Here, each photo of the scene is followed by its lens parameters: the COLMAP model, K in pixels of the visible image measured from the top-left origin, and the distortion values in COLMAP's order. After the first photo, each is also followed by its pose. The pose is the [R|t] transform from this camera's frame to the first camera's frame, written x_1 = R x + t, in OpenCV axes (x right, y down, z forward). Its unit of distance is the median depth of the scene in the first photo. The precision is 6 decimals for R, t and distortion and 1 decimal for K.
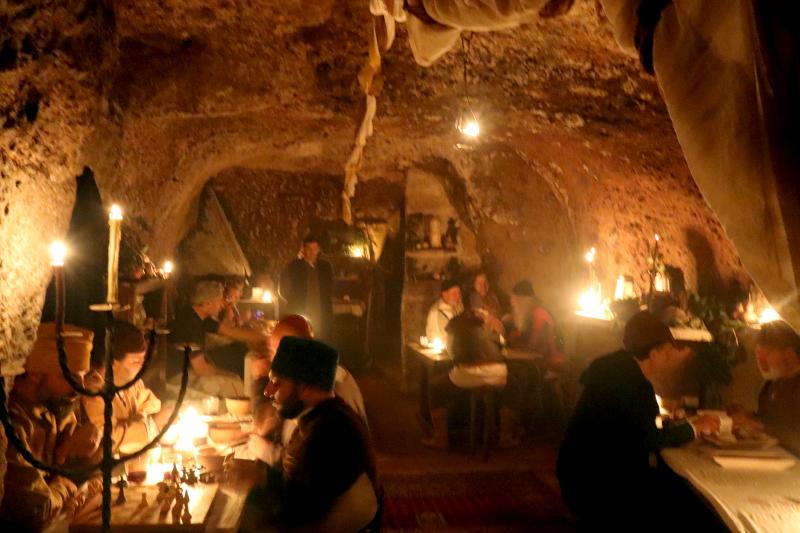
lens RADIAL K [[669.6, 0, 400.2], [0, 669.6, 266.6], [0, 0, 1]] dist [0.000547, -0.000025]
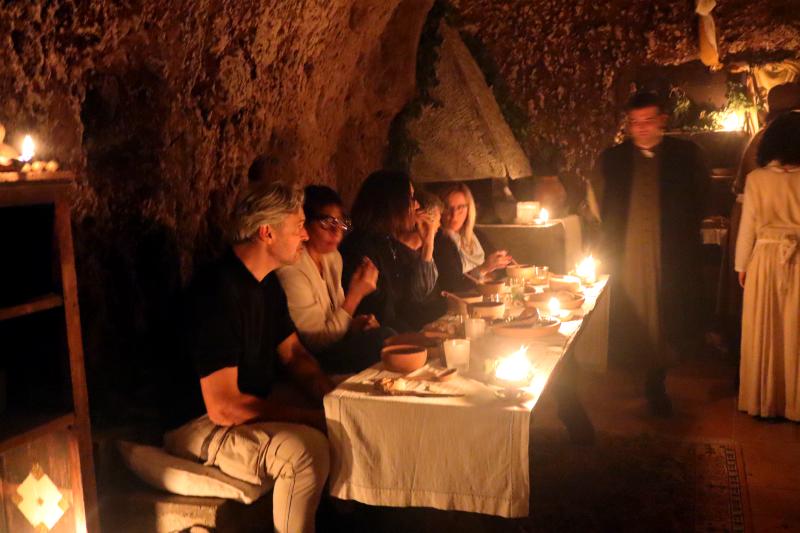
lens RADIAL K [[797.8, 0, 400.3], [0, 797.8, 264.4], [0, 0, 1]] dist [-0.069926, 0.000000]
pose [[0.874200, 0.005158, -0.485539, 0.004288], [0.046072, 0.994551, 0.093517, 0.016057], [0.483376, -0.104122, 0.869199, 0.363918]]
